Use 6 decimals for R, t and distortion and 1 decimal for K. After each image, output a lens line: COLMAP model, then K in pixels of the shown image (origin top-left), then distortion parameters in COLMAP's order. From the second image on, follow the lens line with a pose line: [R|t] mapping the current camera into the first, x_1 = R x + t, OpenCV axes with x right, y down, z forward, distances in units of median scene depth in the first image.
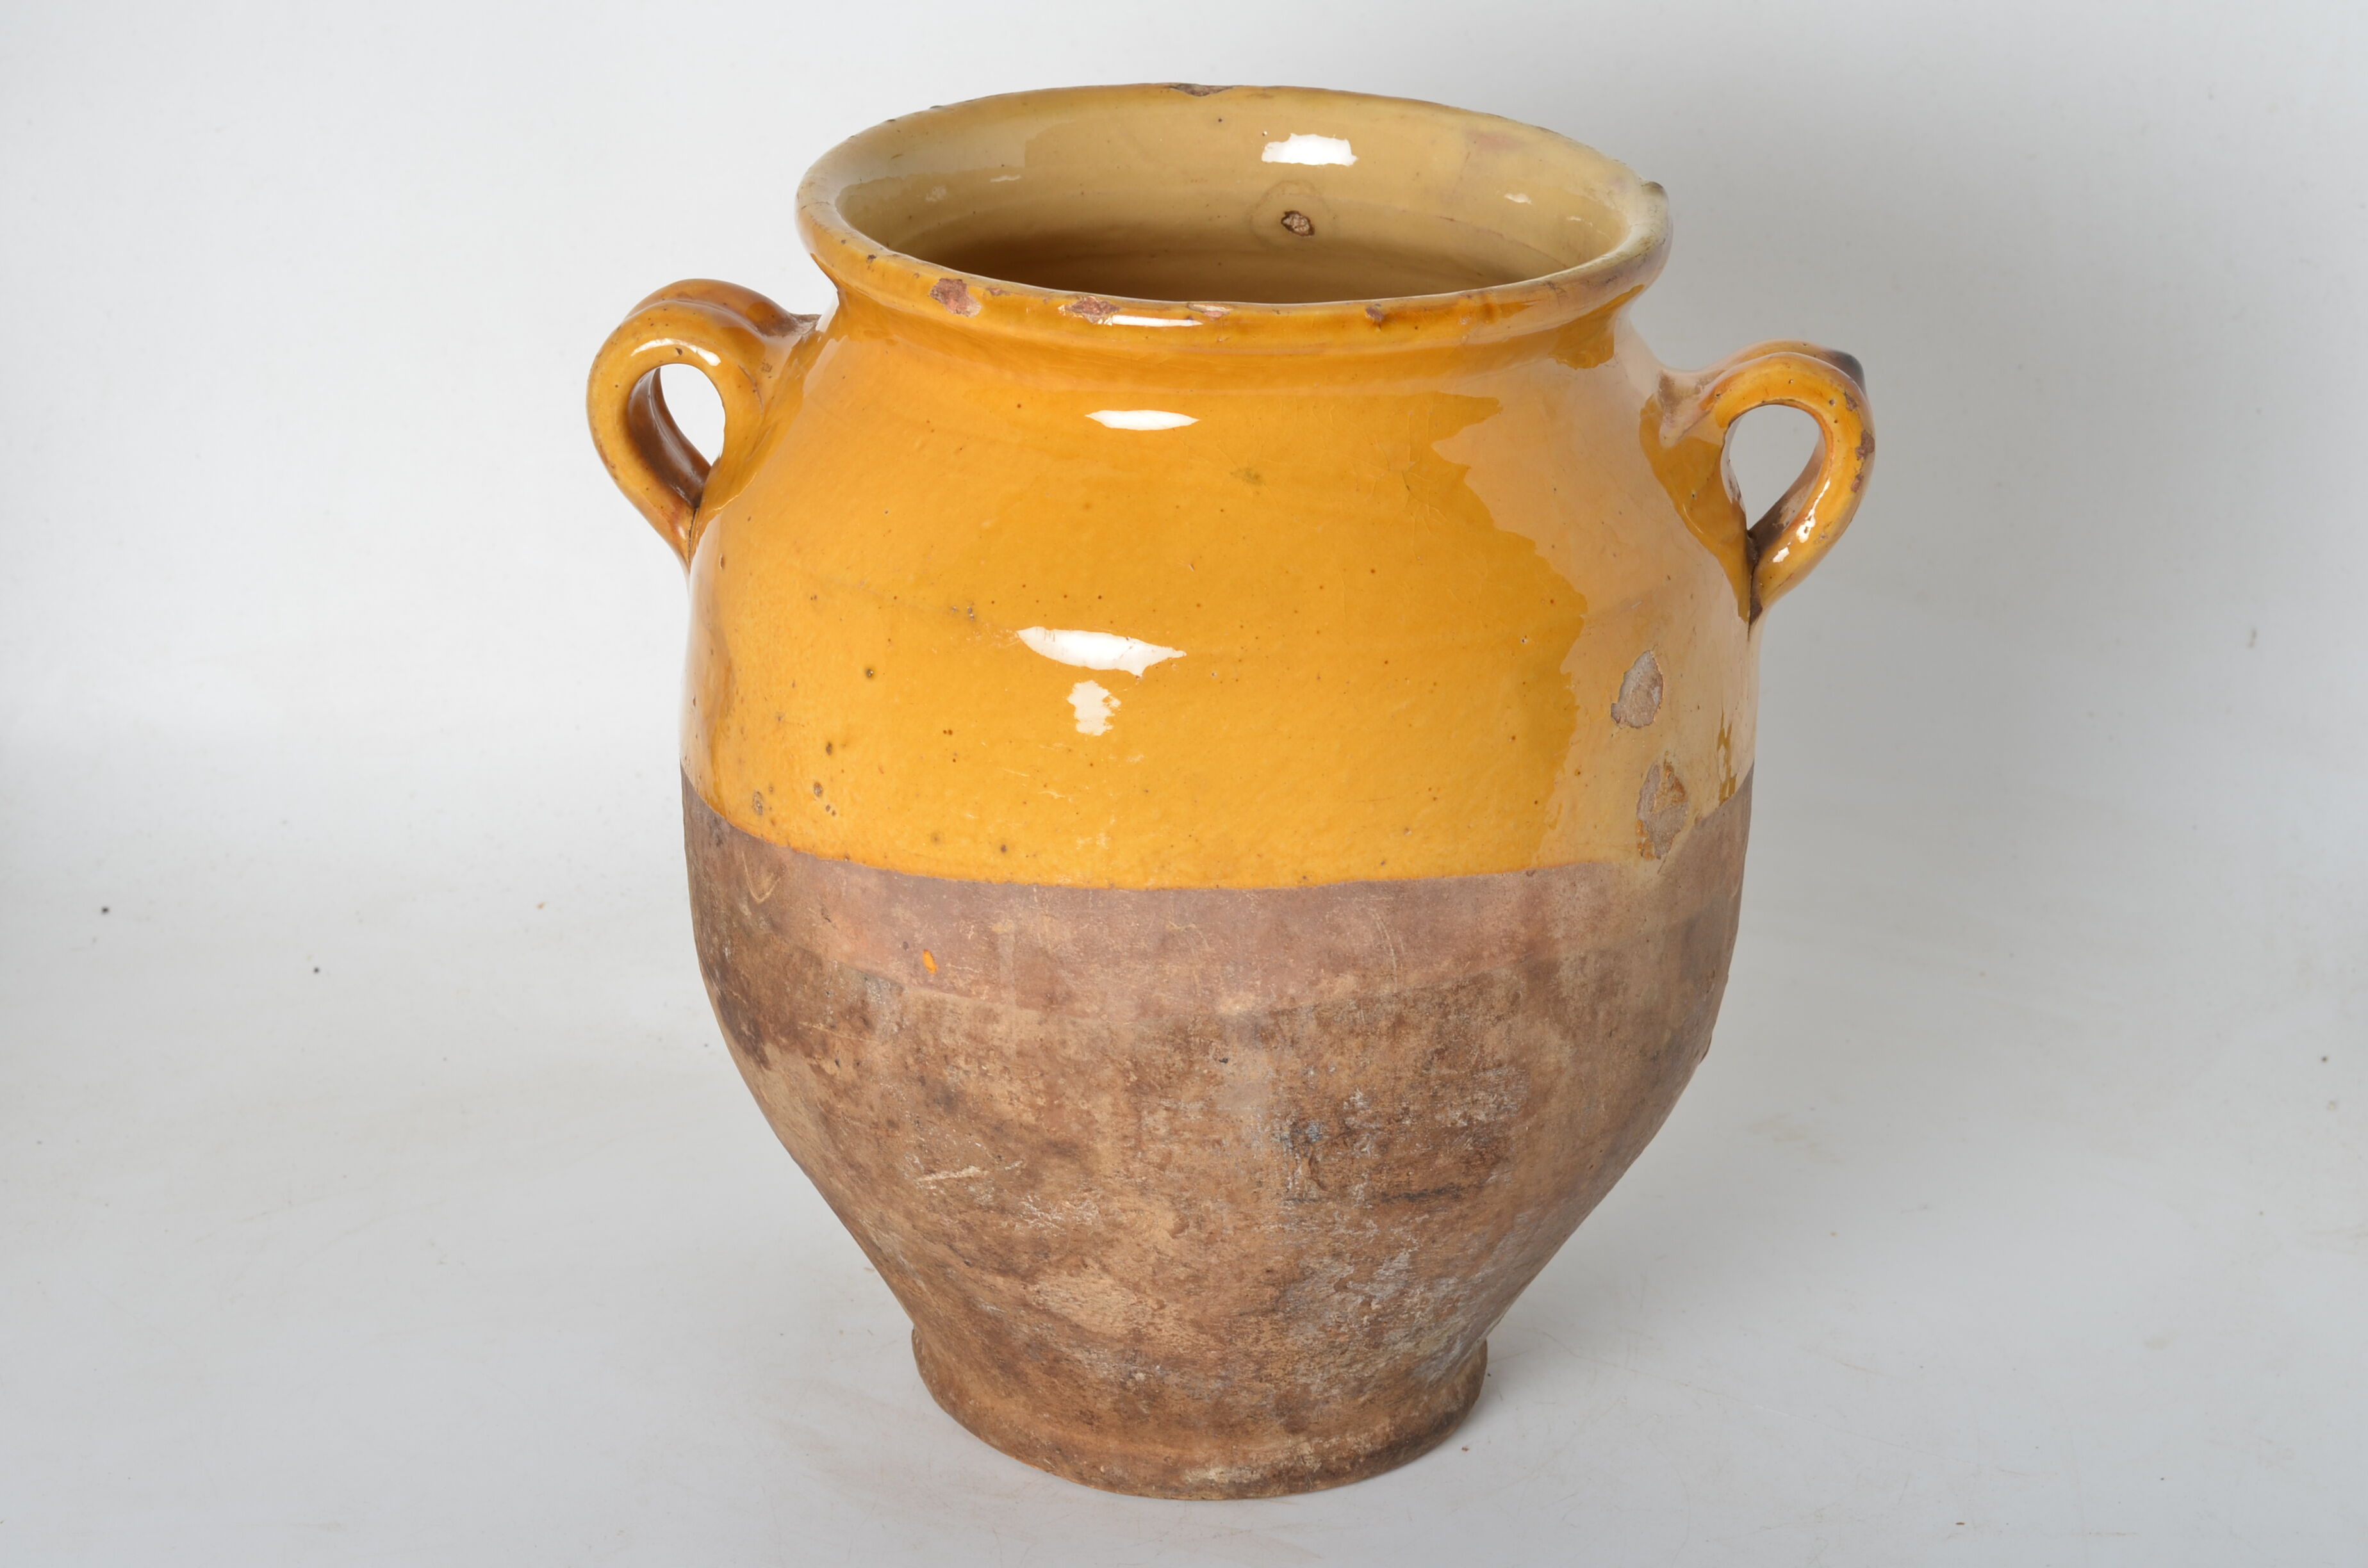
lens RADIAL K [[5451.7, 0, 1188.1], [0, 5451.7, 745.0], [0, 0, 1]] dist [-0.181726, 0.491508]
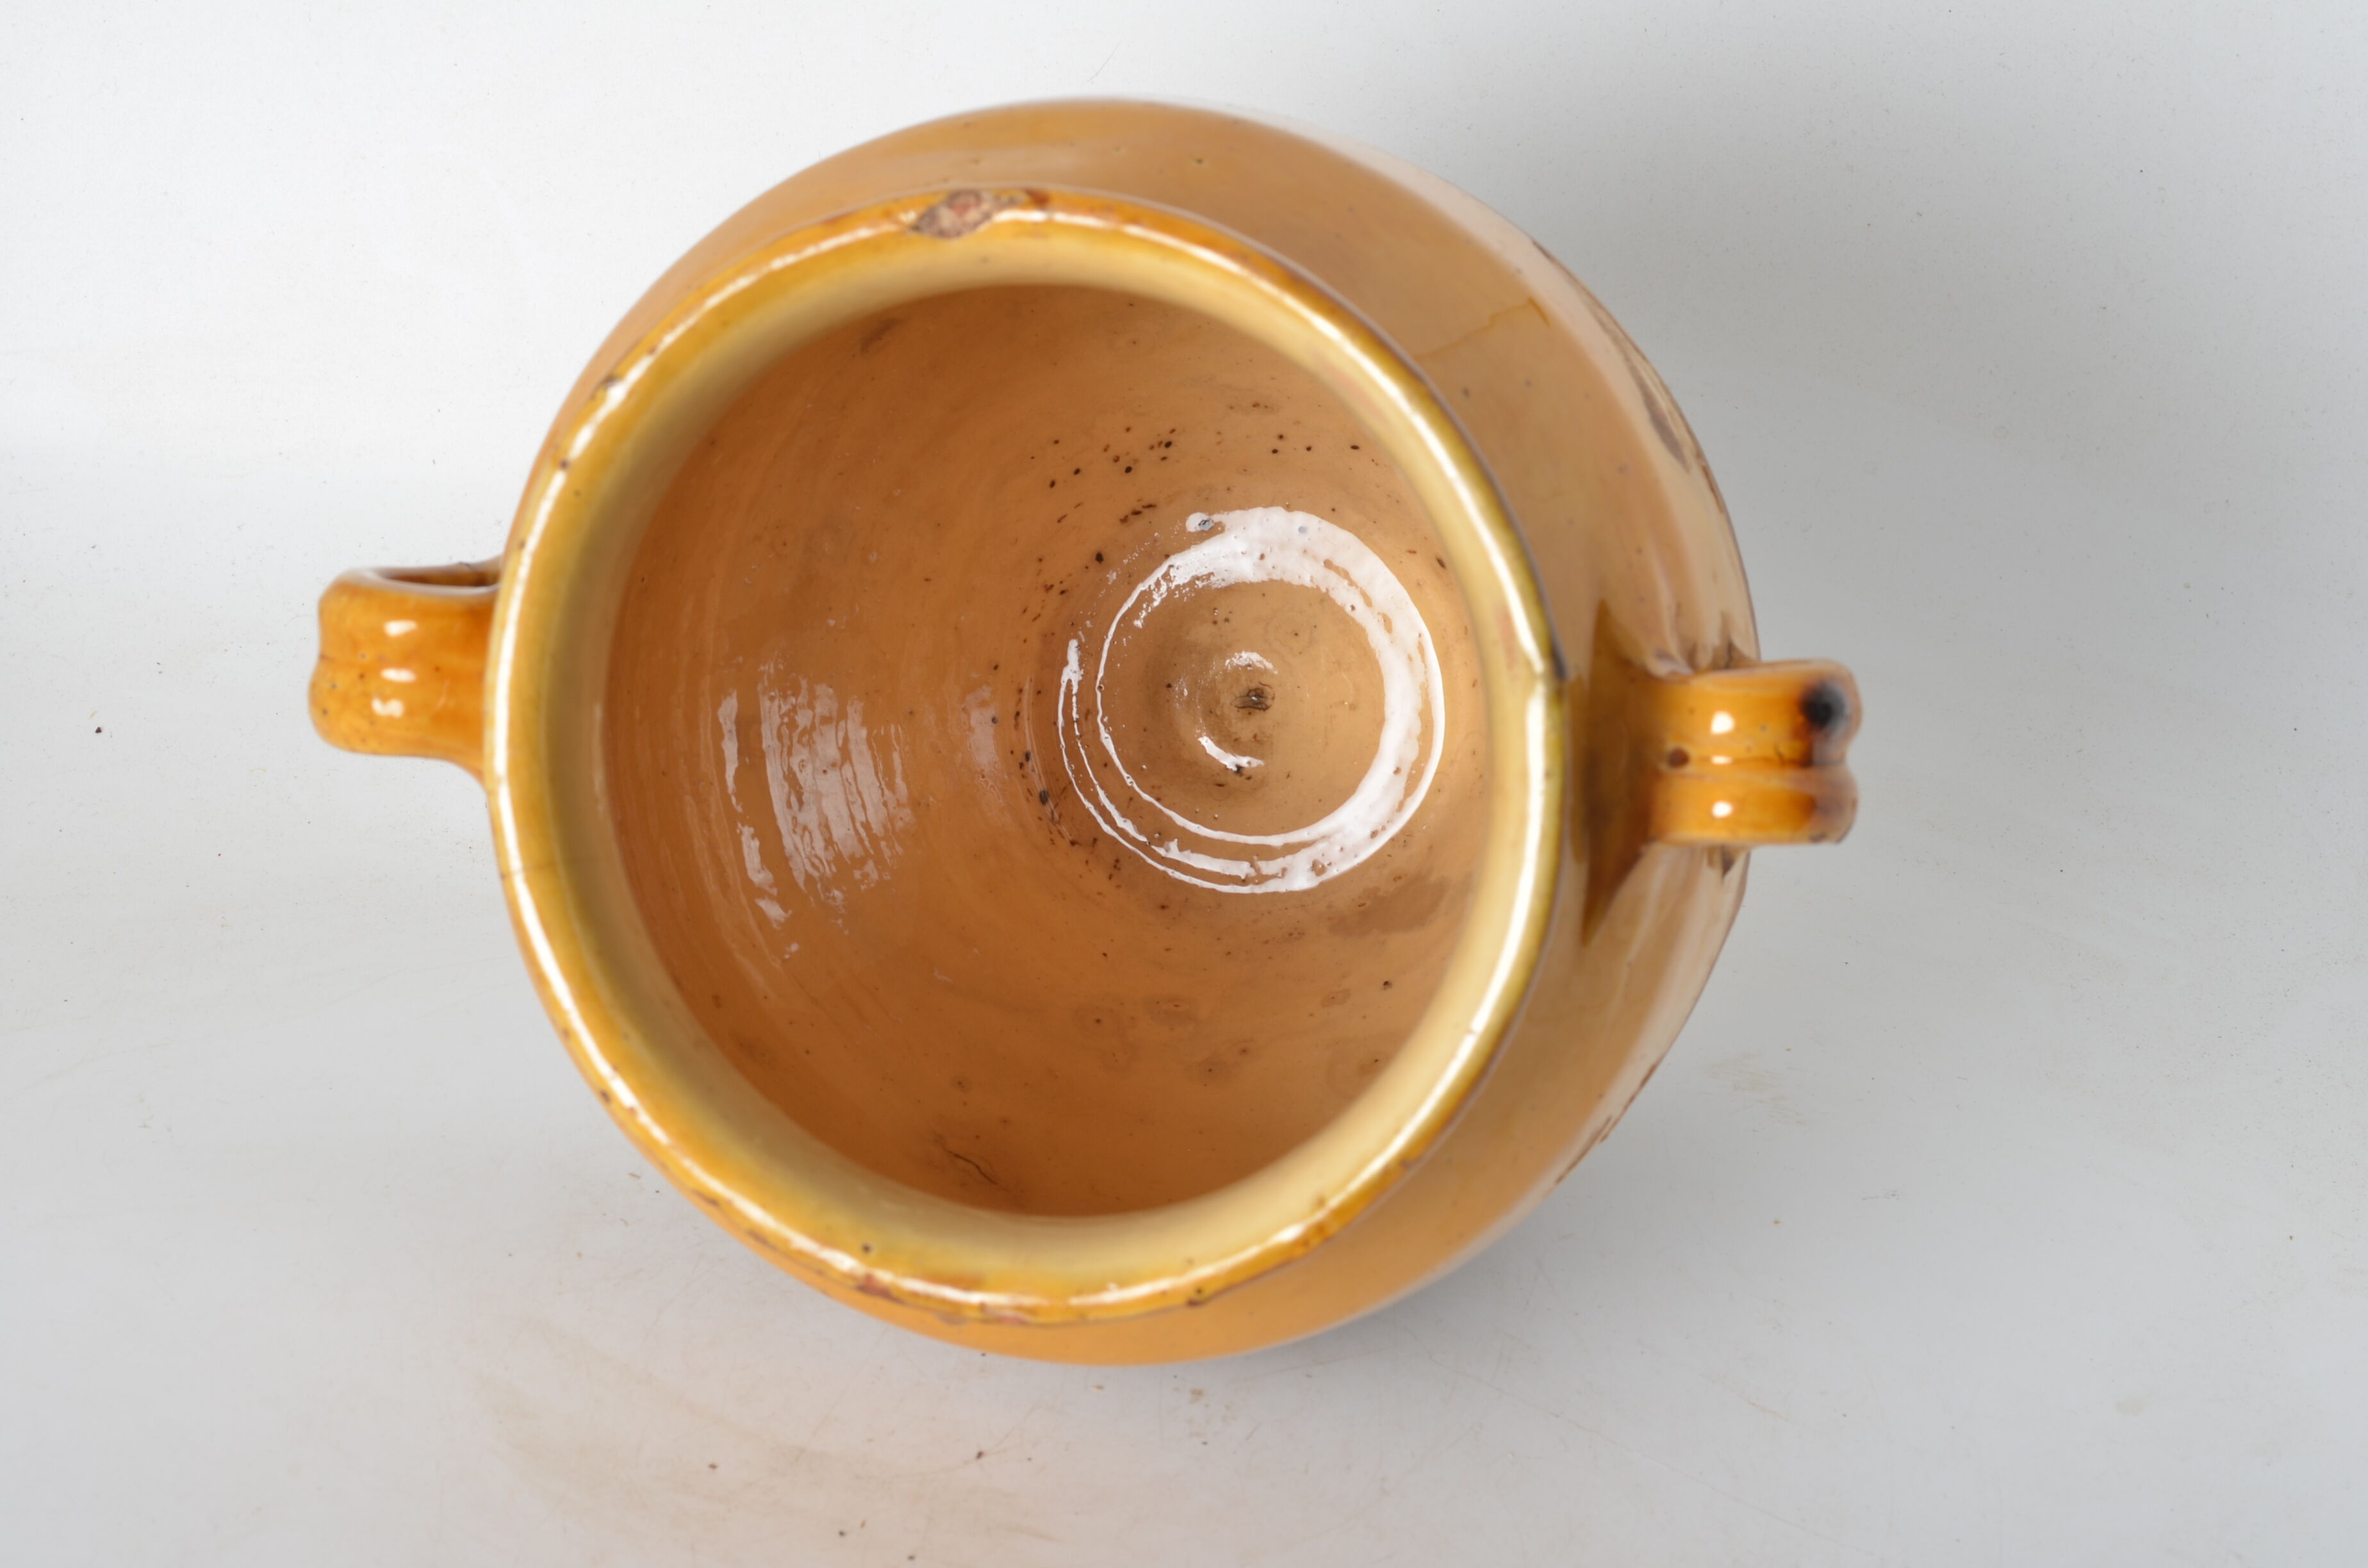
lens RADIAL K [[5451.7, 0, 1188.1], [0, 5451.7, 745.0], [0, 0, 1]] dist [-0.181726, 0.491508]
pose [[0.994170, 0.083203, -0.068587, 0.073868], [-0.075504, 0.991272, 0.108071, -0.063710], [0.076980, -0.102262, 0.991774, 0.148360]]
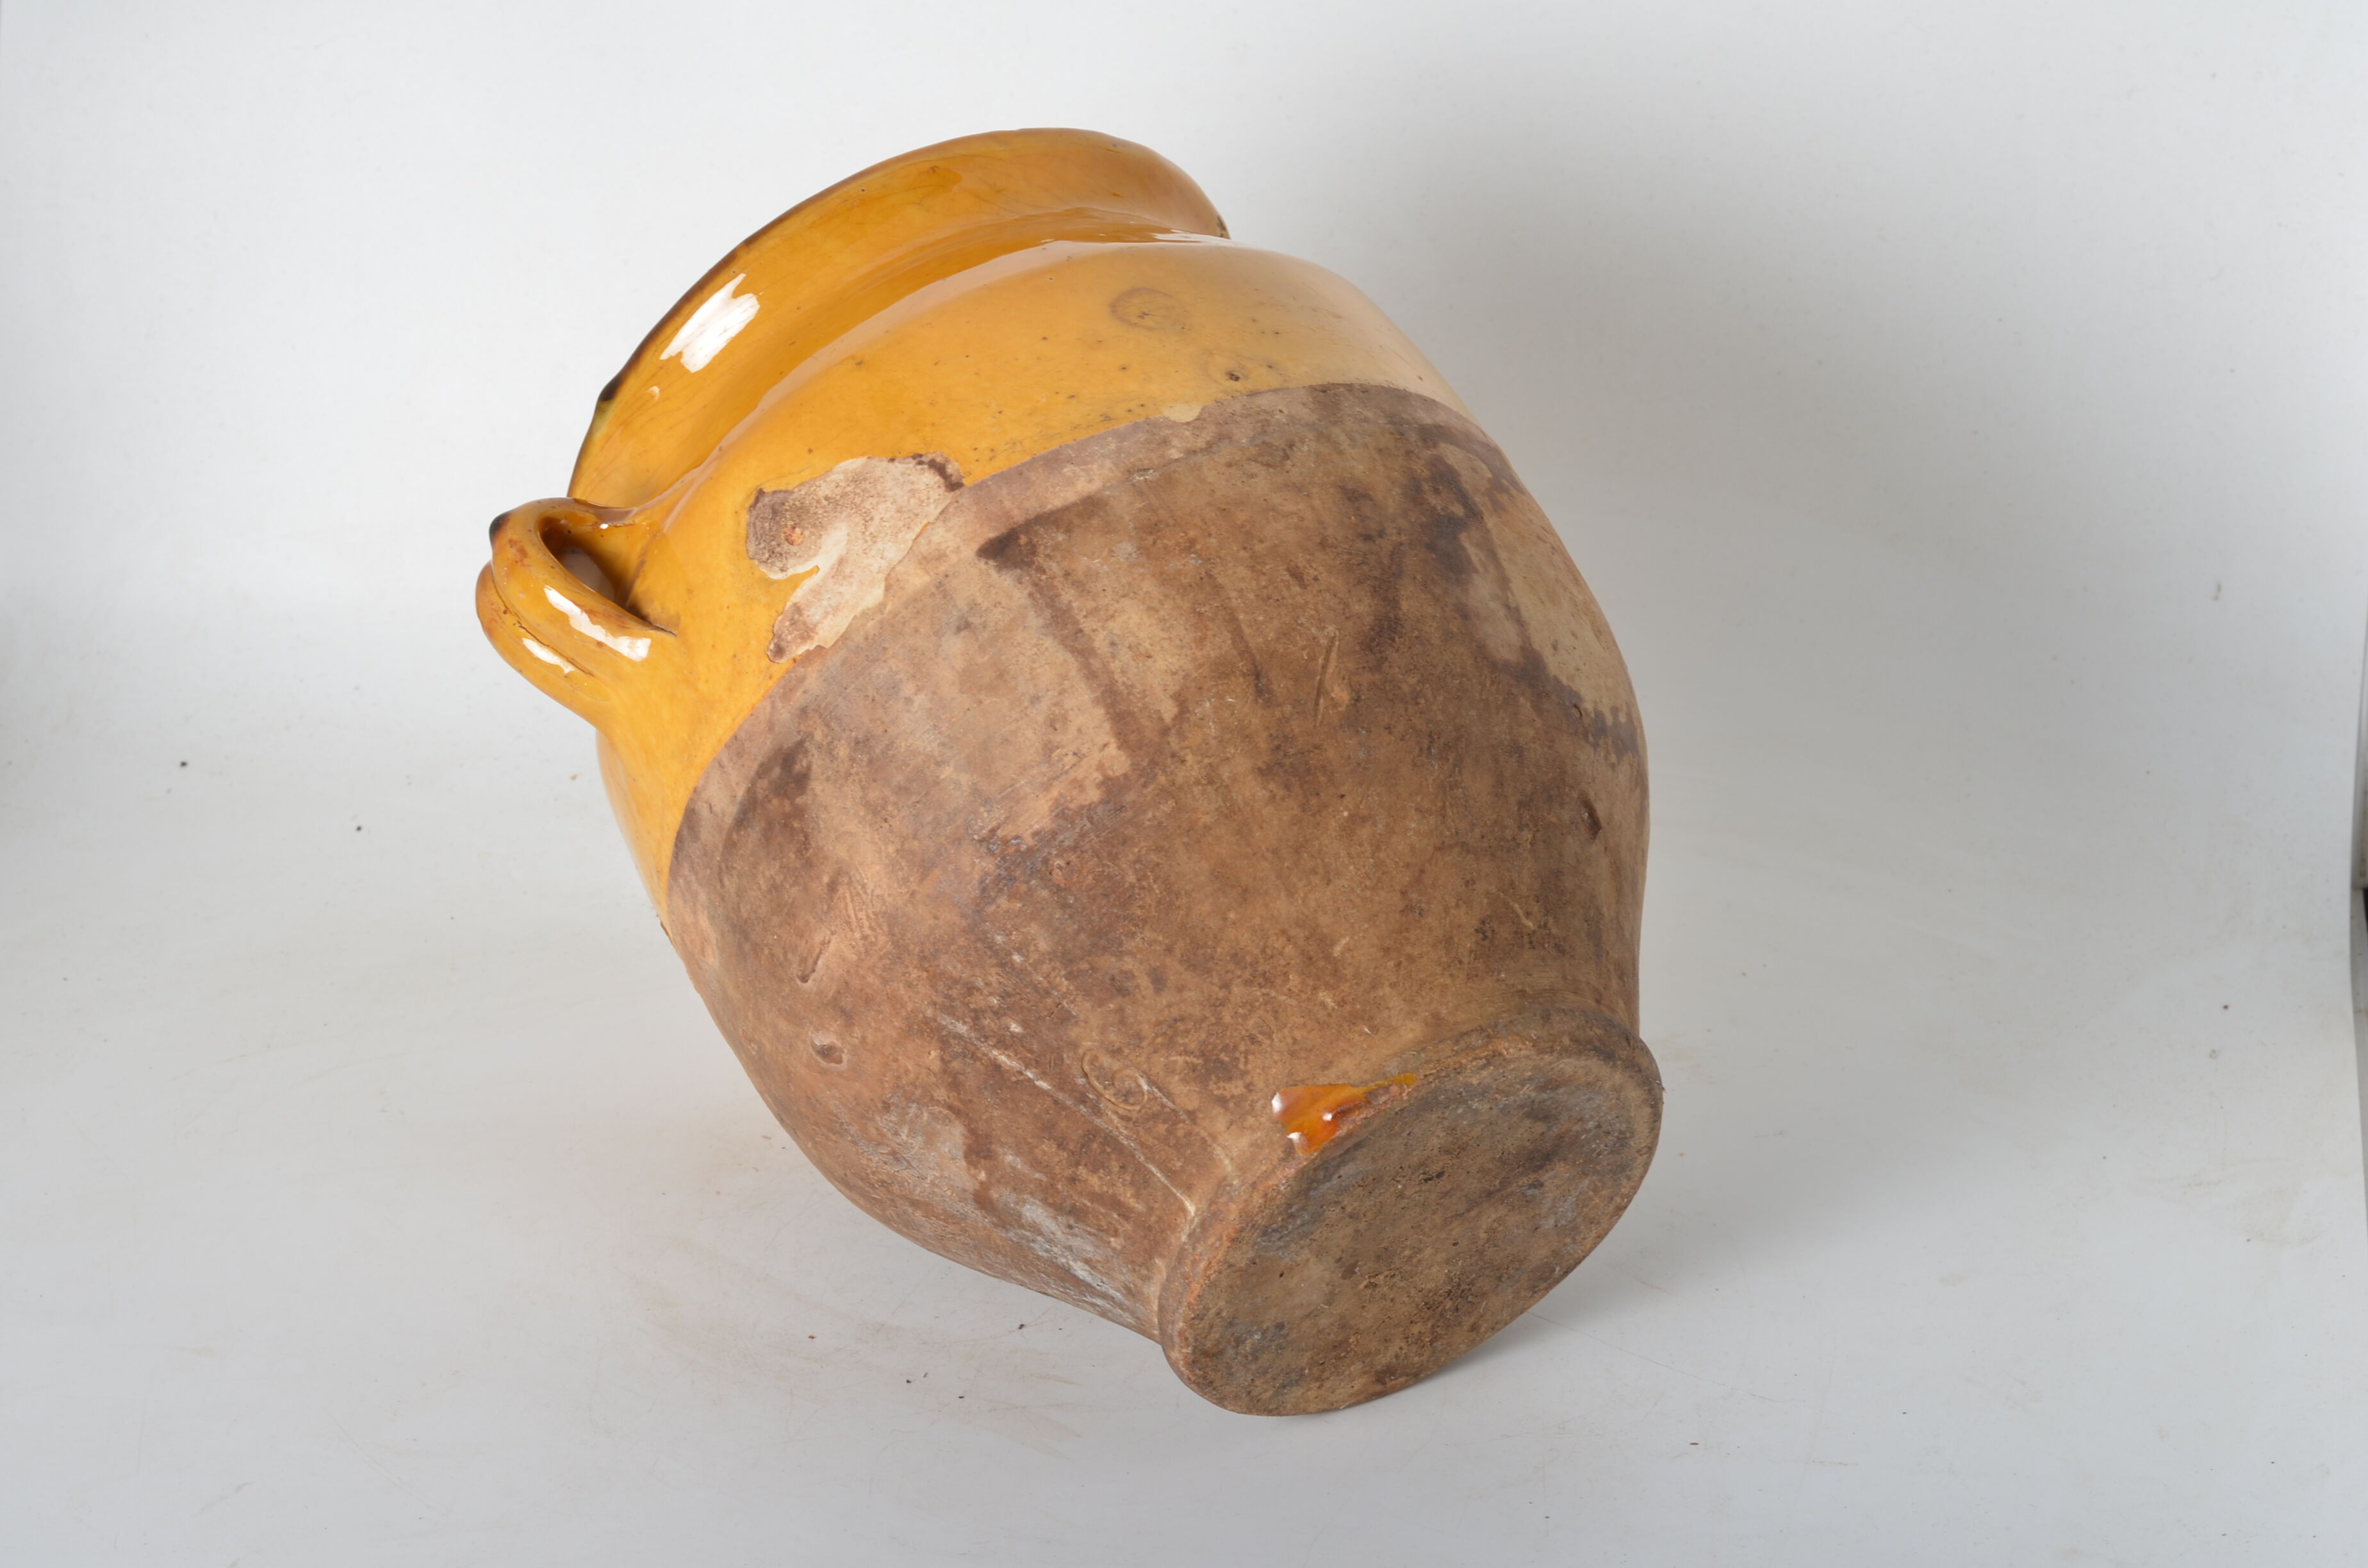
lens RADIAL K [[5451.7, 0, 1188.1], [0, 5451.7, 745.0], [0, 0, 1]] dist [-0.181726, 0.491508]
pose [[0.987384, 0.045113, -0.151780, 0.168038], [-0.038628, 0.998221, 0.045414, -0.031091], [0.153559, -0.038978, 0.987370, -0.048735]]
